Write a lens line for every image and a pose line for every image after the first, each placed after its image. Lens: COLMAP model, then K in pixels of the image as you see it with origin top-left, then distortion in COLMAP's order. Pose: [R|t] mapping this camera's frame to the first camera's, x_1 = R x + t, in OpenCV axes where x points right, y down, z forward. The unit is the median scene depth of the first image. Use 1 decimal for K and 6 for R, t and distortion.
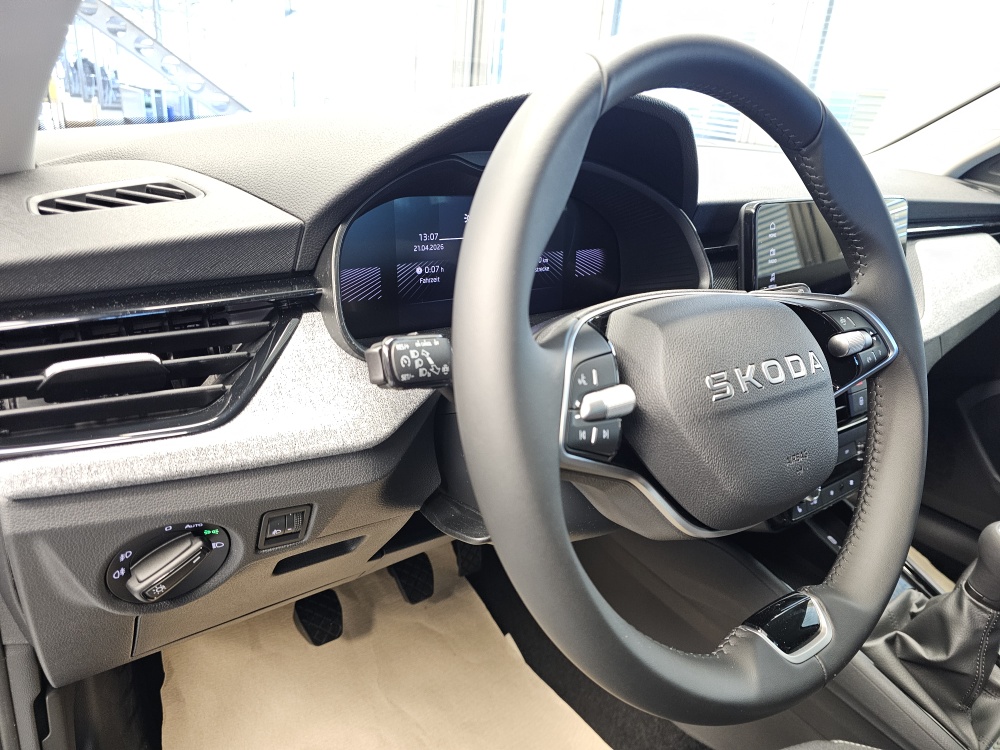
lens RADIAL K [[686.8, 0, 502.8], [0, 686.8, 392.3], [0, 0, 1]] dist [0.019329, -0.002405]
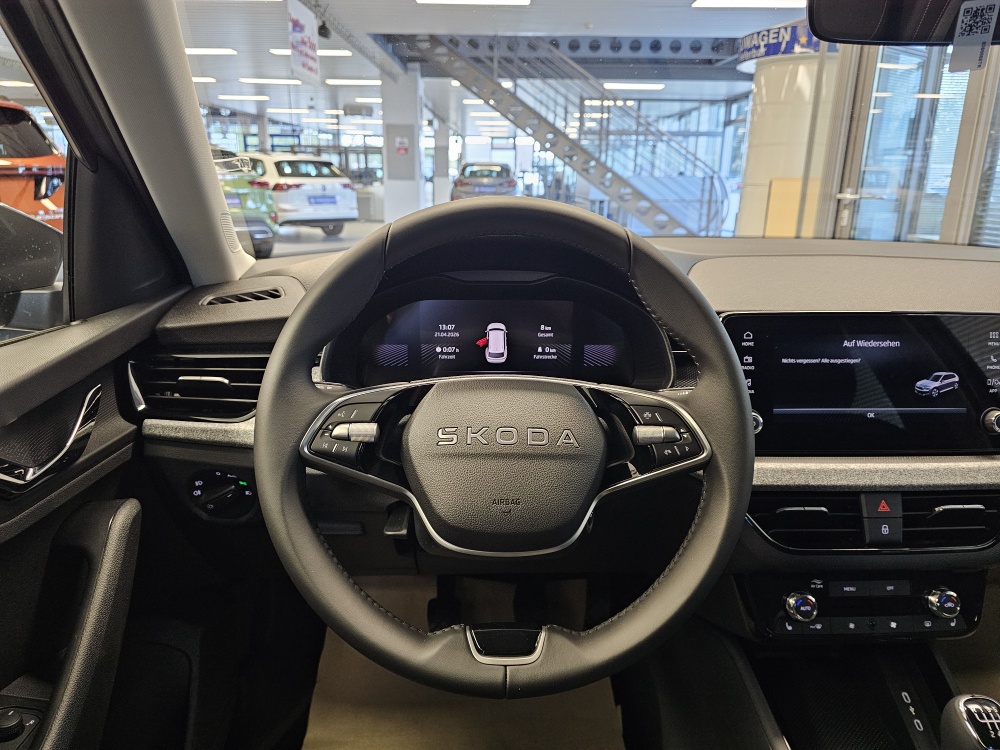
lens RADIAL K [[675.4, 0, 482.1], [0, 675.4, 376.0], [0, 0, 1]] dist [0.061114, -0.071582]
pose [[0.812398, 0.094569, -0.575383, 0.919082], [-0.177819, 0.979938, -0.090005, -0.014948], [0.555328, 0.175434, 0.812917, -0.102432]]
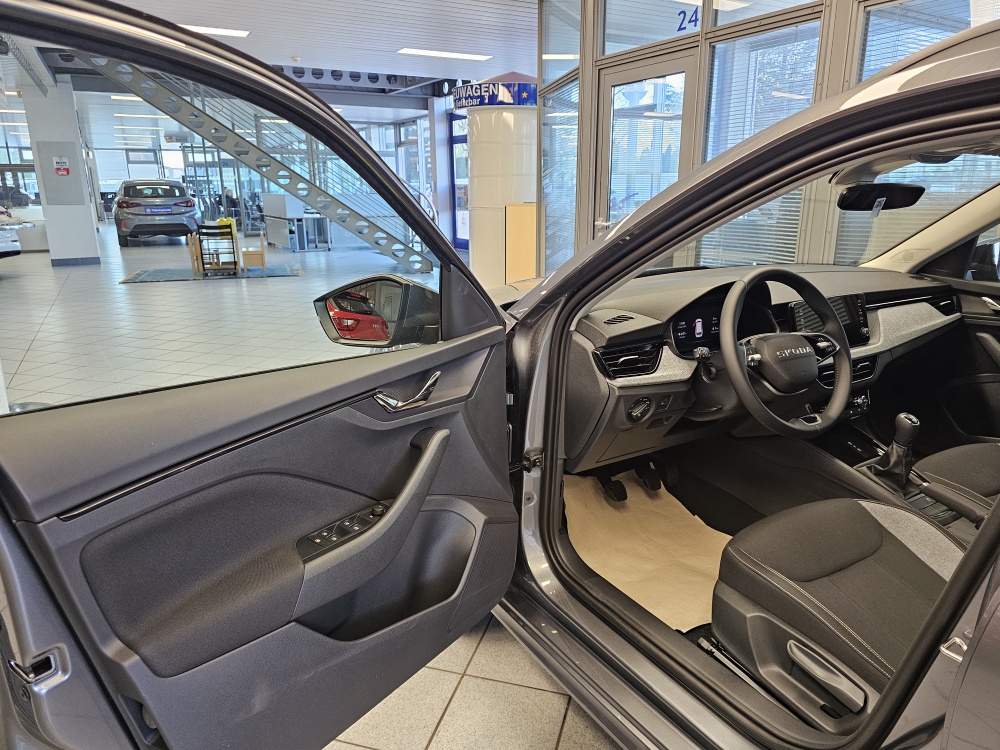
lens RADIAL K [[697.4, 0, 498.6], [0, 697.4, 367.2], [0, 0, 1]] dist [0.018839, -0.008967]
pose [[0.991177, -0.061966, -0.117170, -0.674367], [0.043377, 0.986958, -0.155021, 0.496311], [0.125248, 0.148571, 0.980938, -2.547272]]
